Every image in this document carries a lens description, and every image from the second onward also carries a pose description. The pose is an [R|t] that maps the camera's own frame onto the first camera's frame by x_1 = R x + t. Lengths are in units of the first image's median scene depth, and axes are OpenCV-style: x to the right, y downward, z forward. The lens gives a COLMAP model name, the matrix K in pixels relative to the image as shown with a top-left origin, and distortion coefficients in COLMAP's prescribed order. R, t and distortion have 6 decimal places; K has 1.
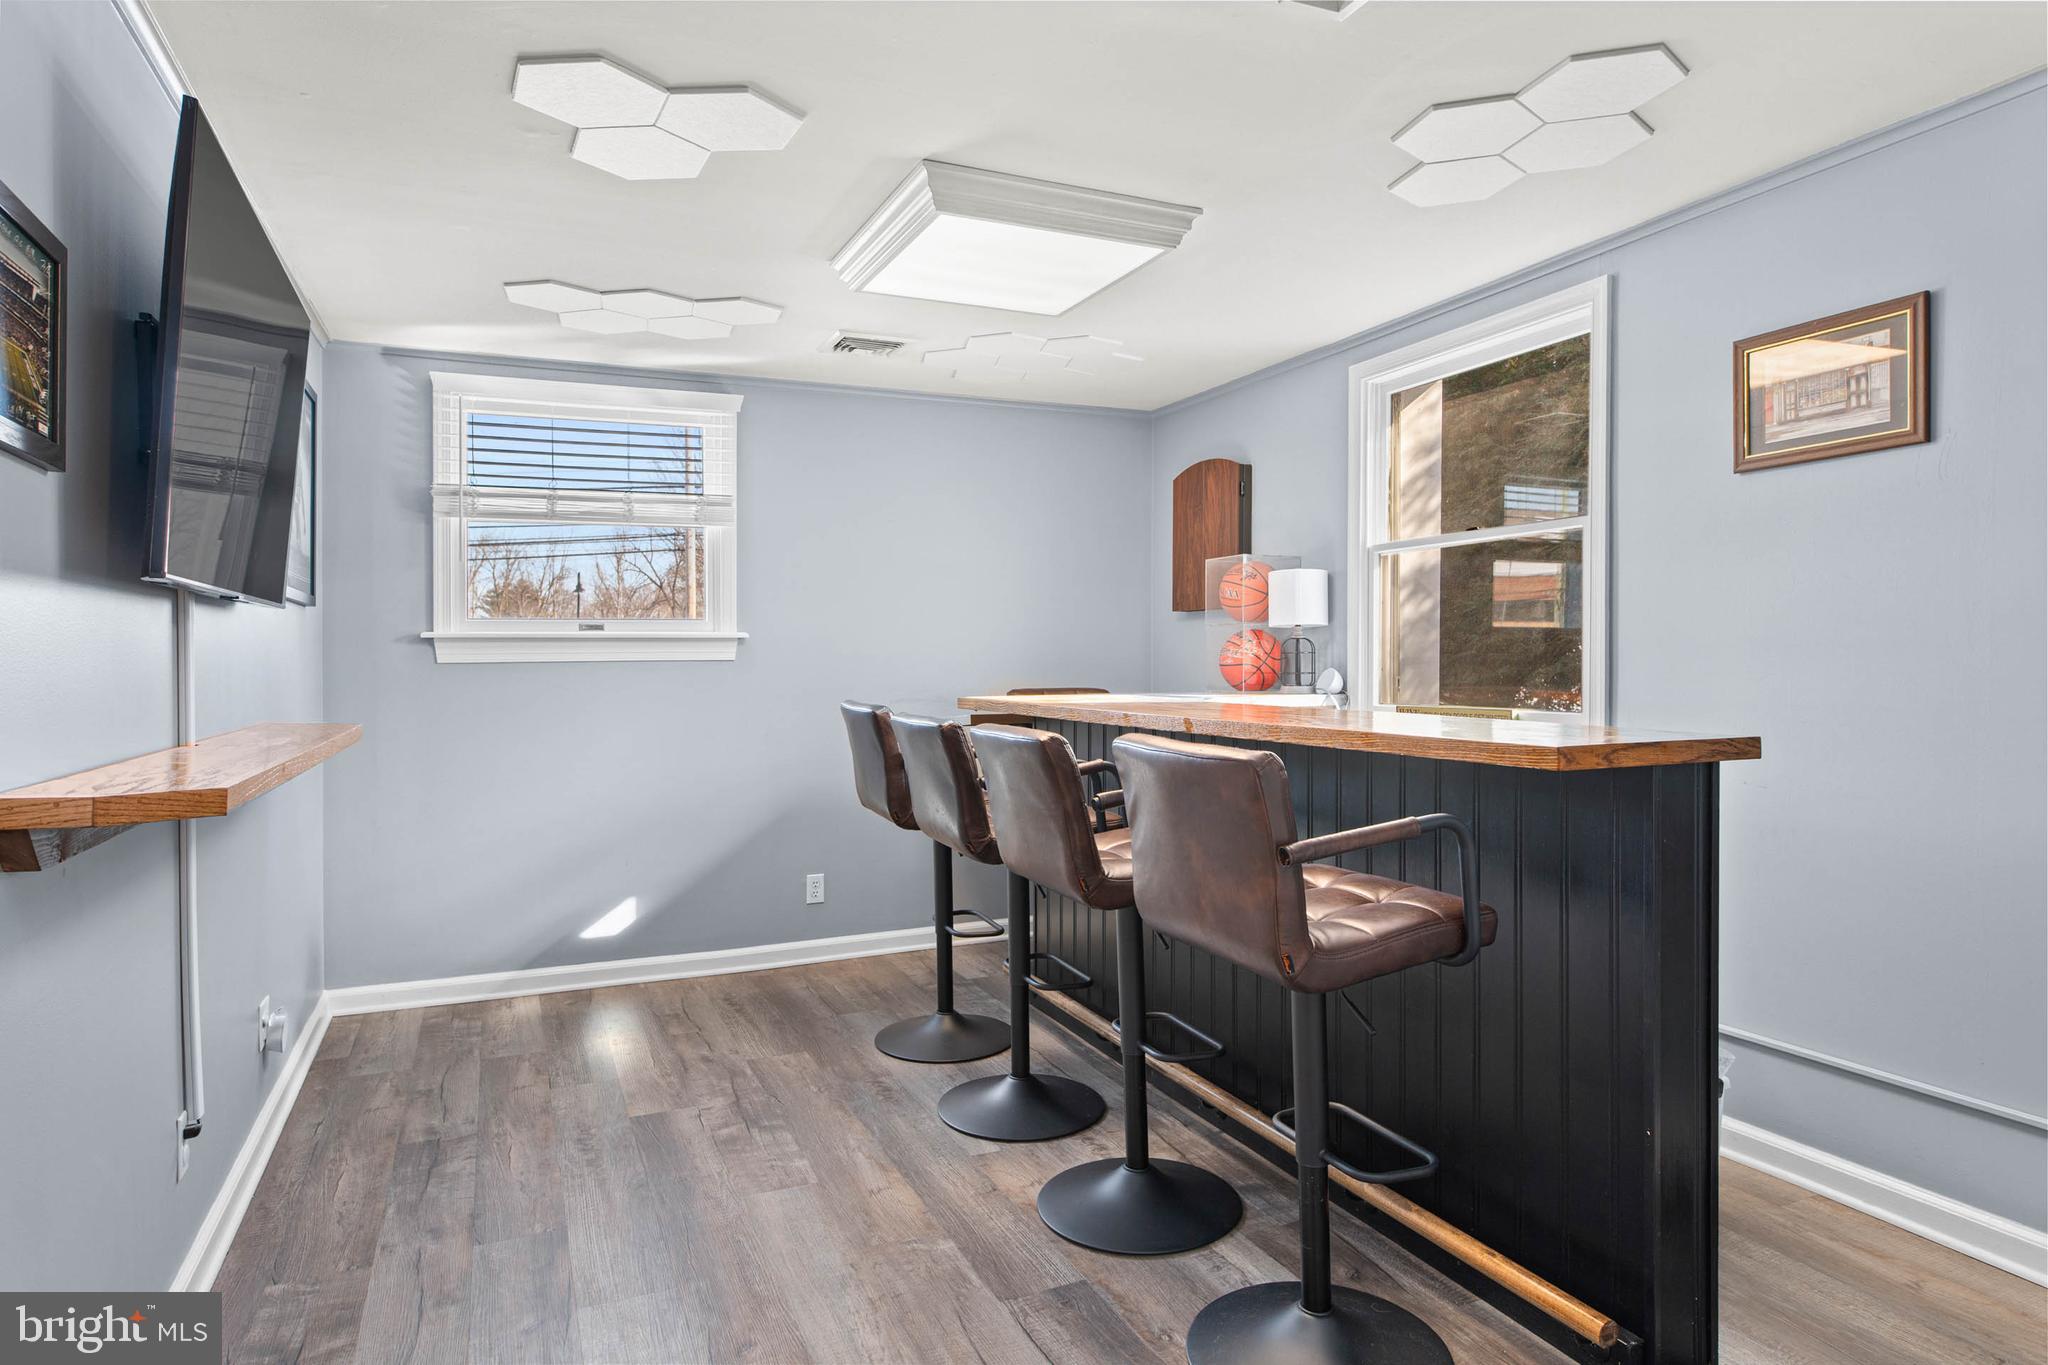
lens RADIAL K [[1141.0, 0, 1024.0], [0, 1141.0, 682.5], [0, 0, 1]] dist [0.004626, 0.000824]
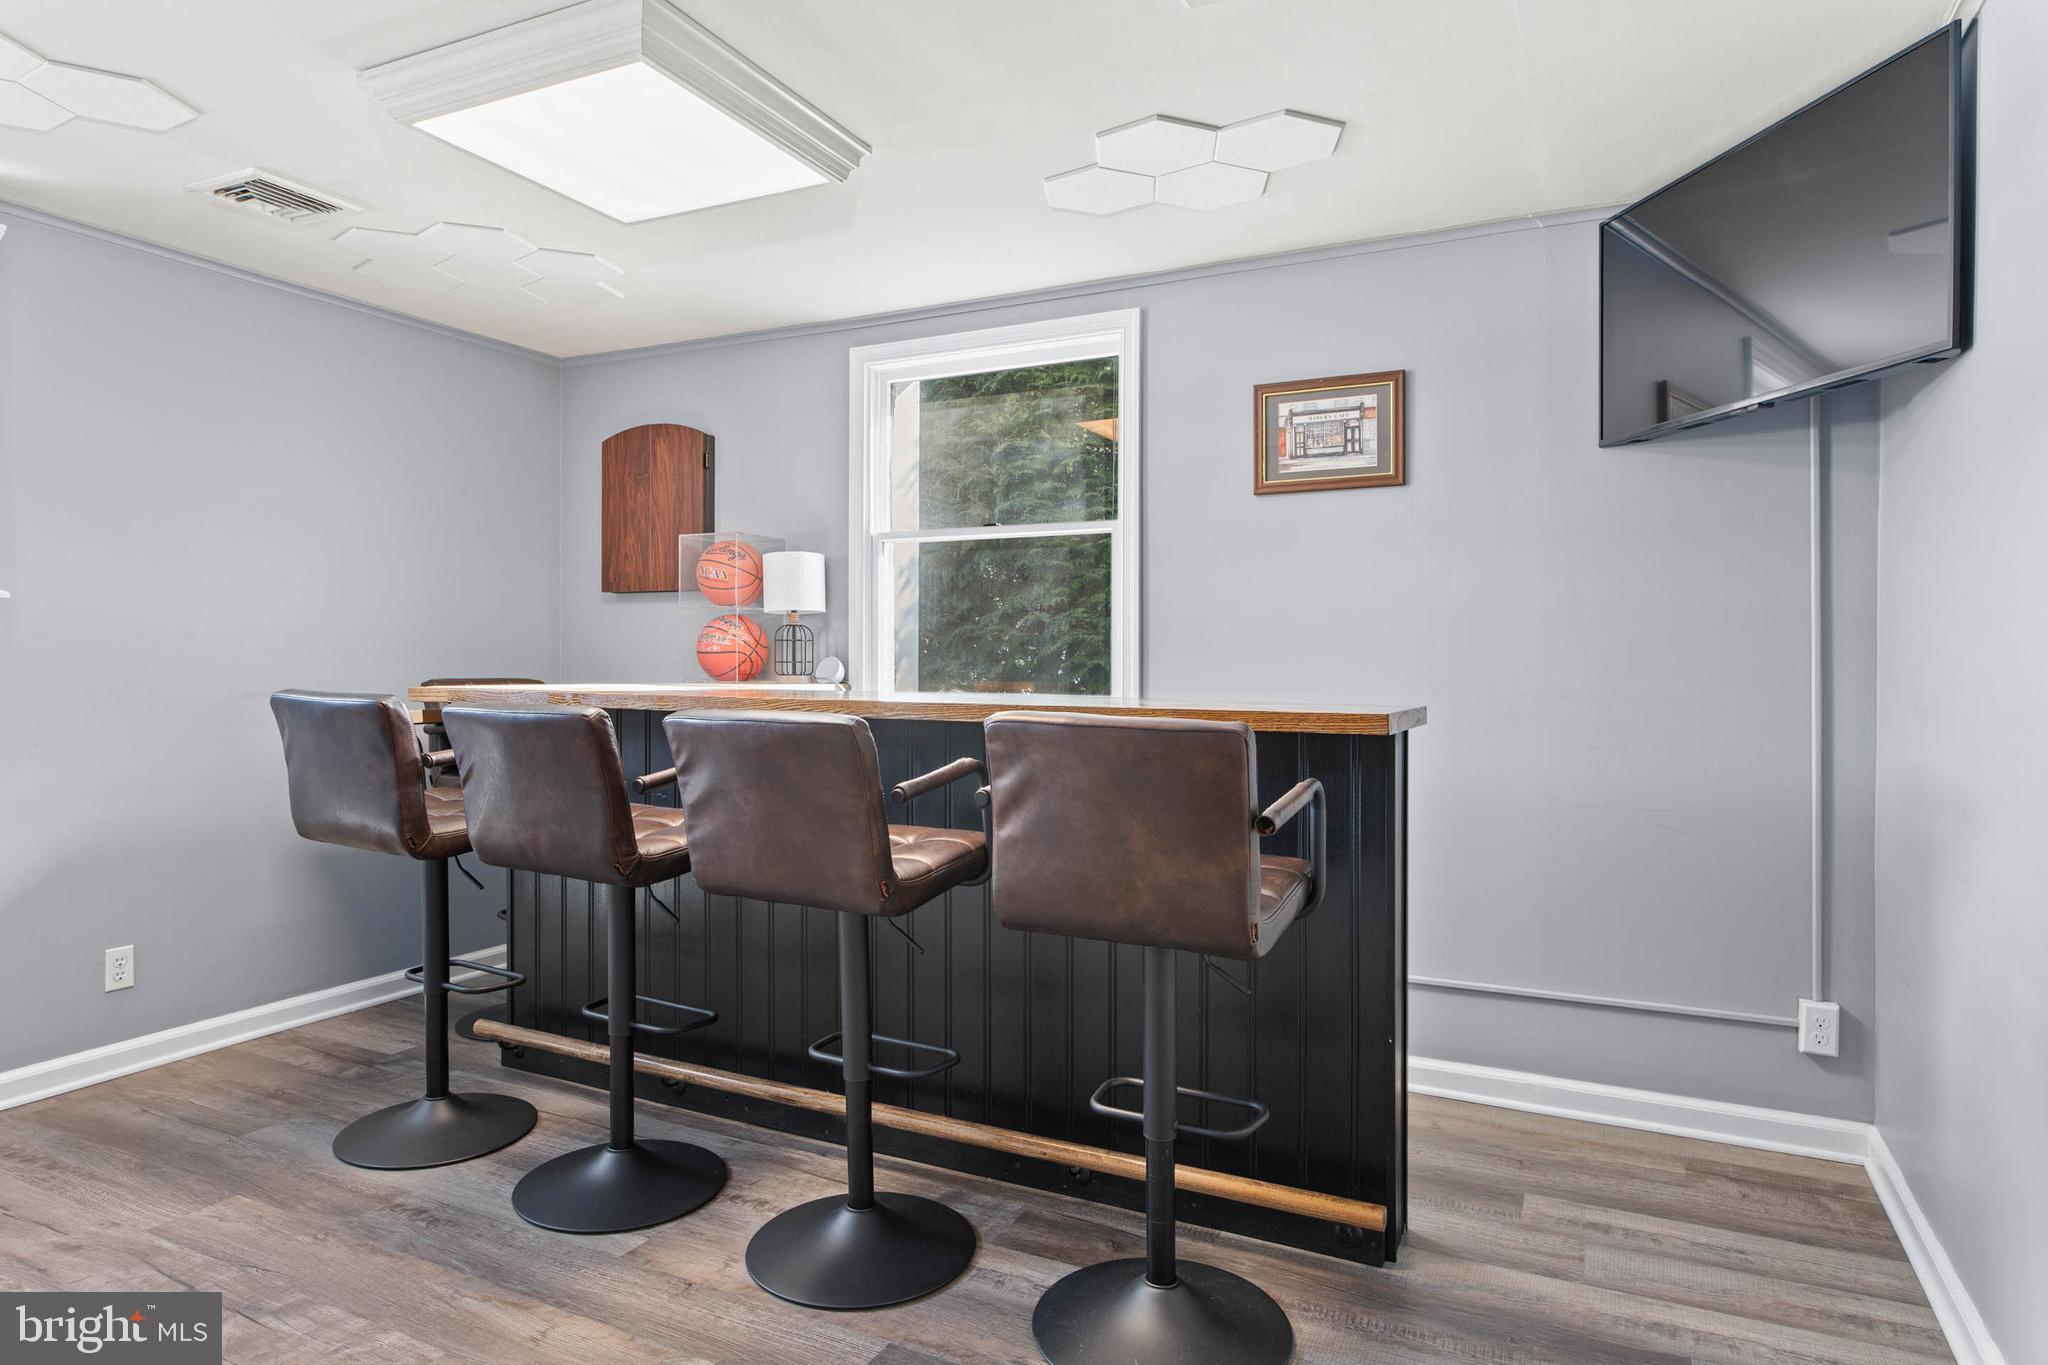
lens RADIAL K [[1170.9, 0, 1024.0], [0, 1170.9, 682.5], [0, 0, 1]] dist [0.001921, -0.001051]
pose [[0.784373, 0.001858, 0.620287, -0.267114], [-0.000382, 0.999997, -0.002512, 0.014189], [-0.620290, 0.001734, 0.784371, 0.150484]]
